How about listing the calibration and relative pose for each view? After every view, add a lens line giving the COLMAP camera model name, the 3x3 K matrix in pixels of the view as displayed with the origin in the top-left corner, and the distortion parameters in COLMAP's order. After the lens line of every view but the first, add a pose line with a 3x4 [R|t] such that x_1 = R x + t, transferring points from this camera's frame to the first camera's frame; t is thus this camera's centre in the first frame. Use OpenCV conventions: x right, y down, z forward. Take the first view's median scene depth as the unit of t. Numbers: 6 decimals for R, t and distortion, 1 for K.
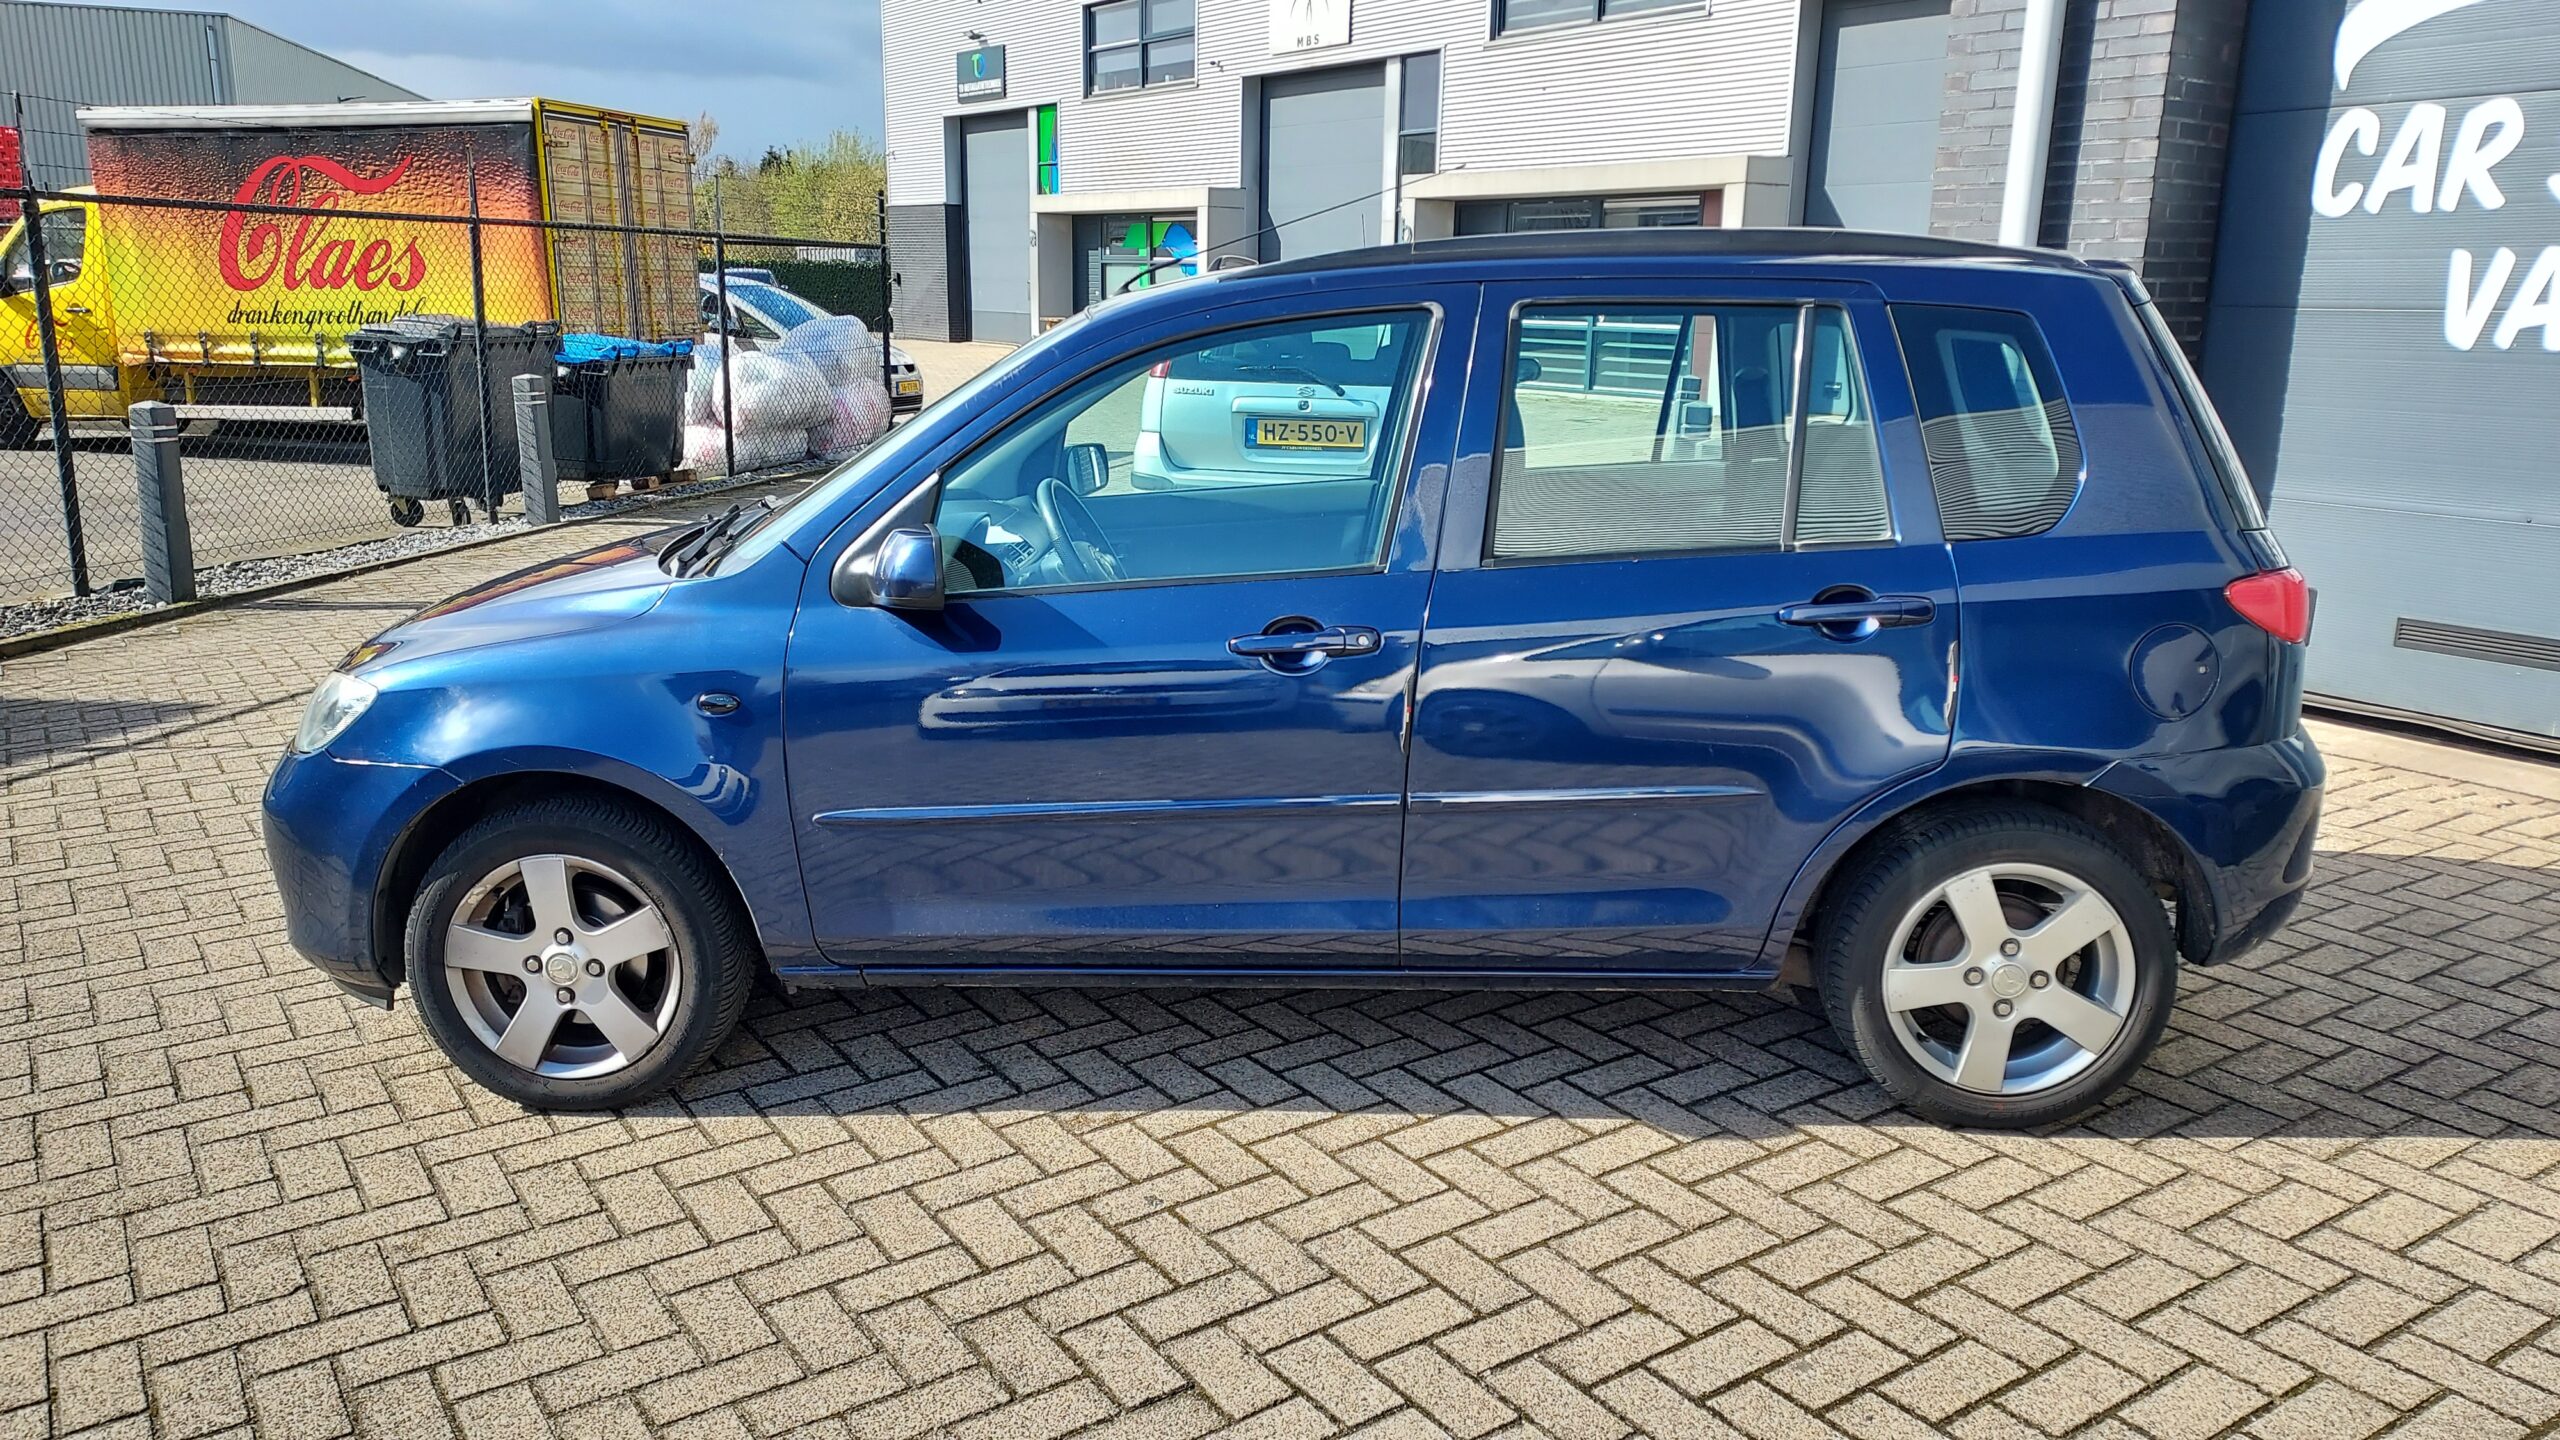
lens RADIAL K [[1826.1, 0, 1261.9], [0, 1826.1, 727.1], [0, 0, 1]] dist [0.035155, 0.010628]
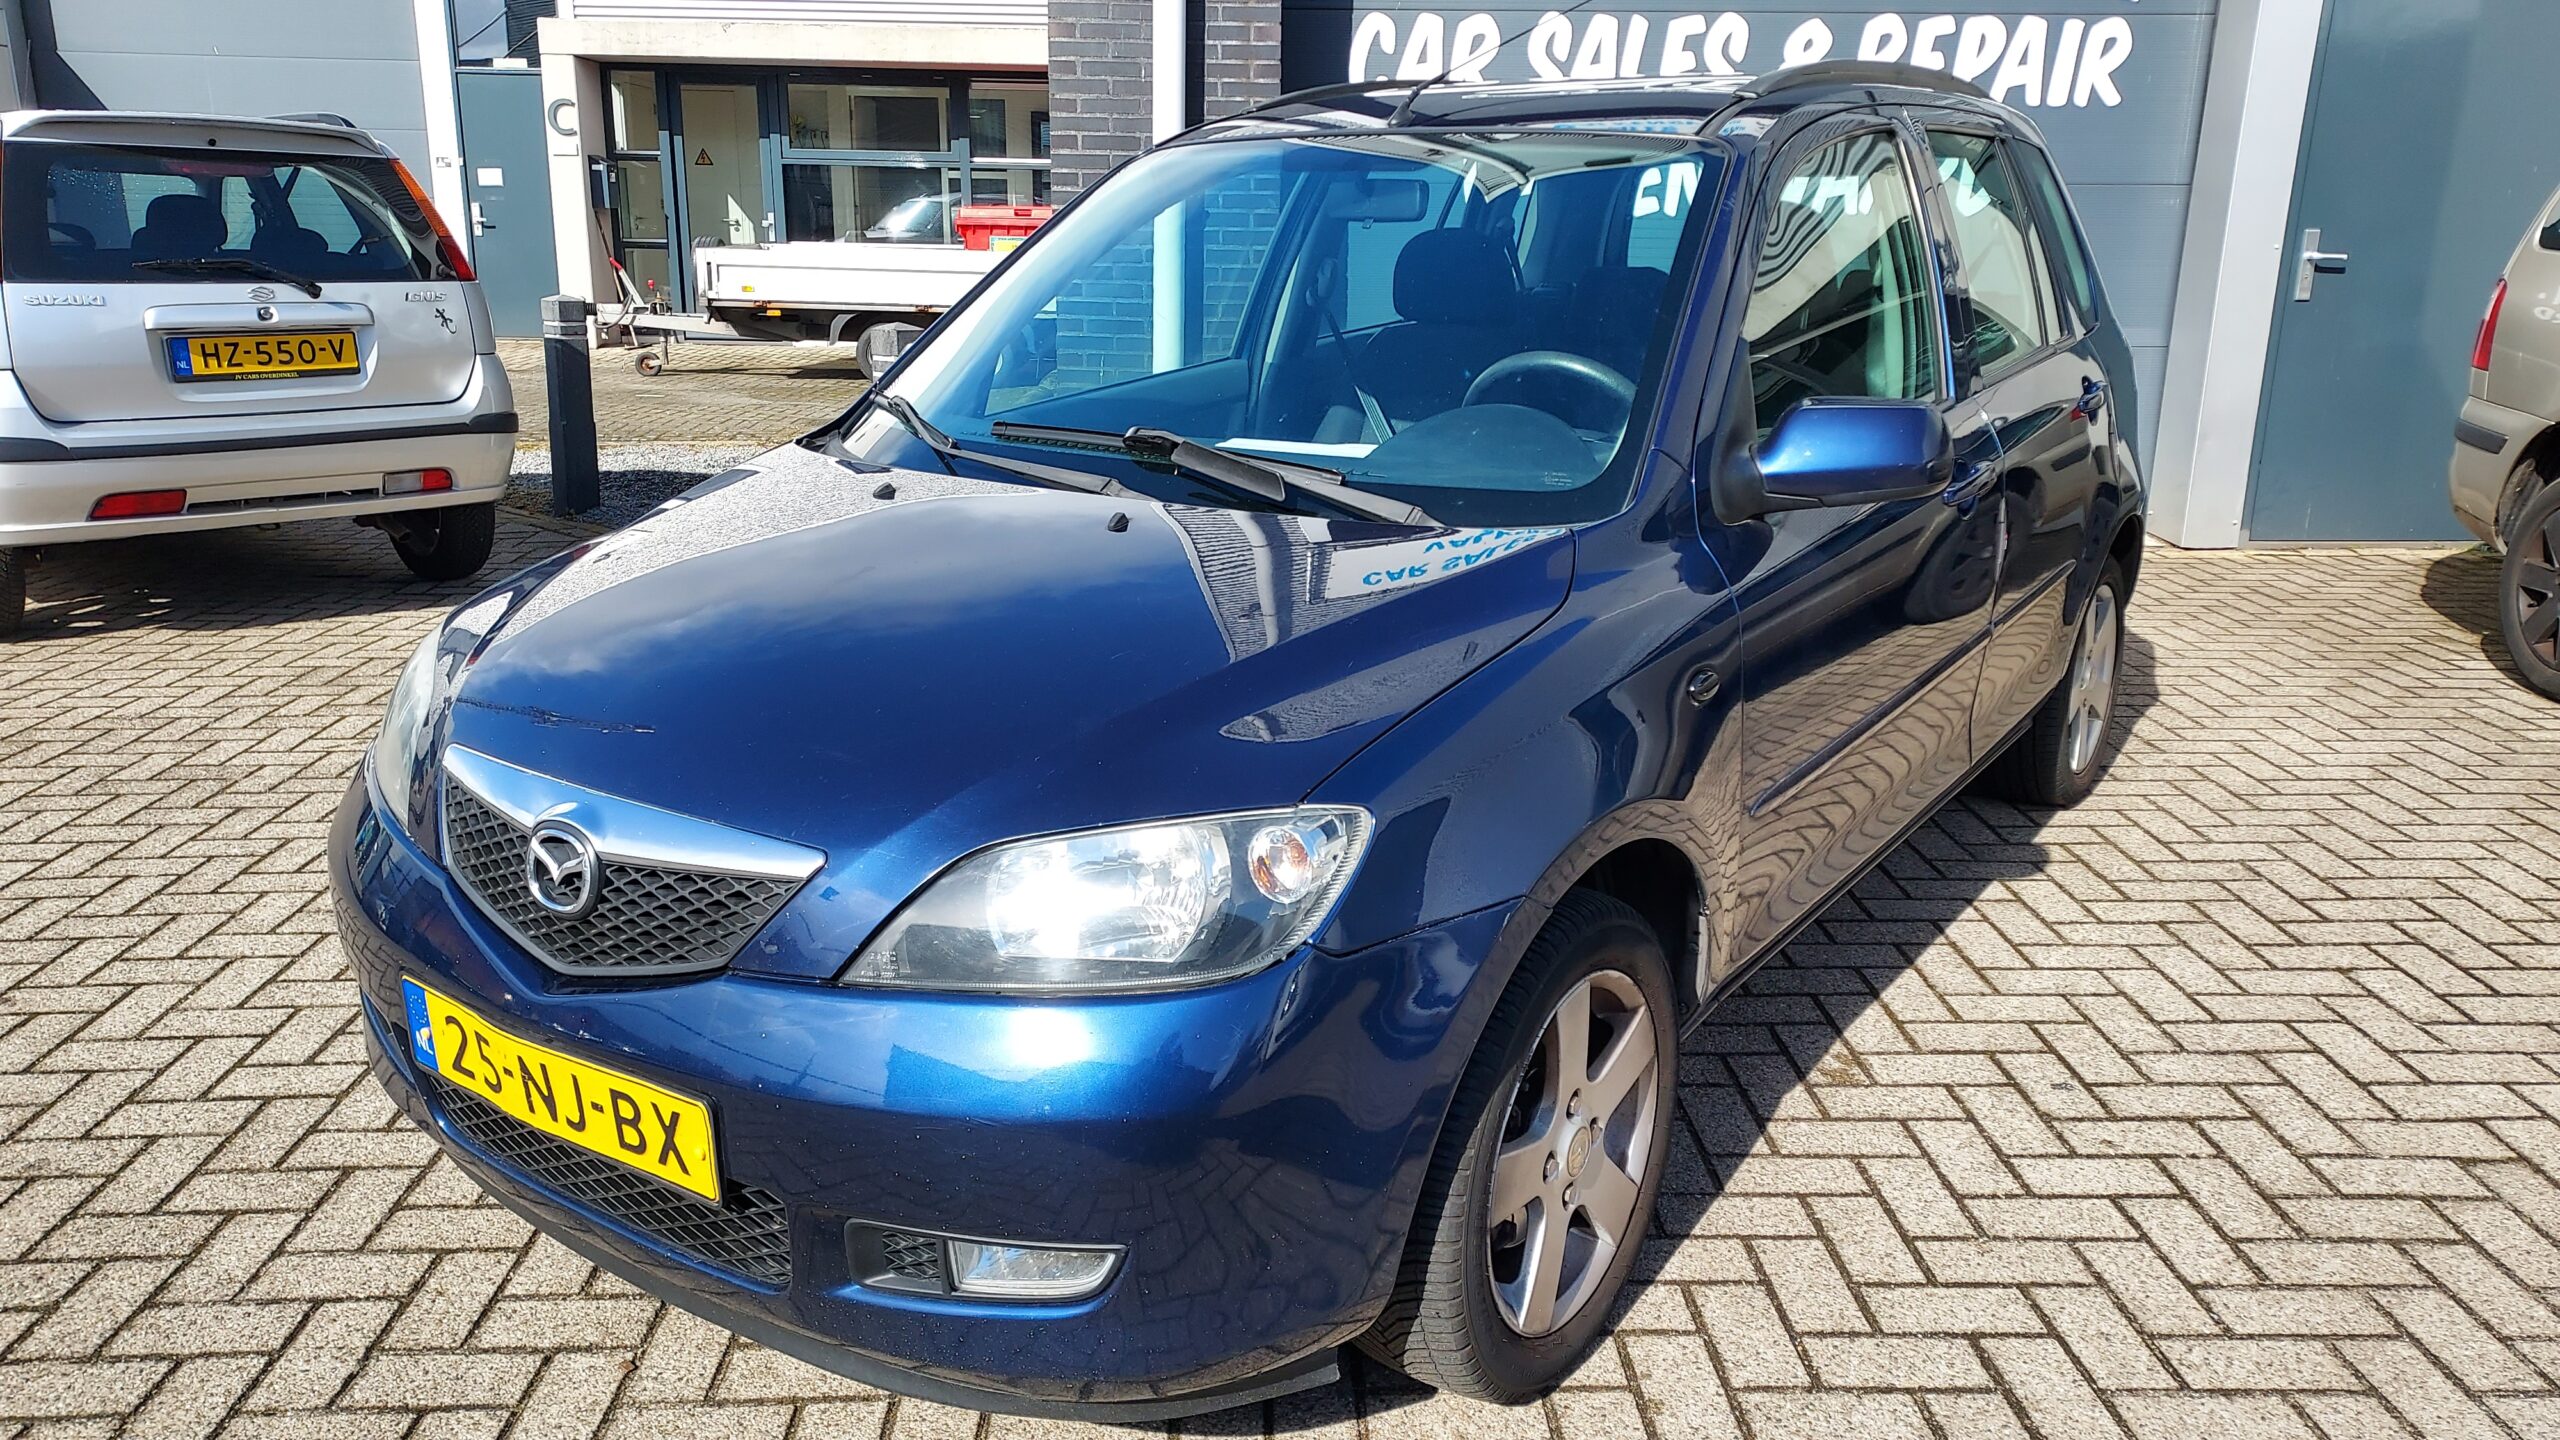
lens RADIAL K [[1826.1, 0, 1267.2], [0, 1826.1, 698.3], [0, 0, 1]] dist [0.035155, 0.010628]
pose [[0.548477, -0.235948, 0.802186, -0.964889], [0.193651, 0.969123, 0.152644, -0.166352], [-0.813433, 0.071622, 0.577233, 0.699772]]
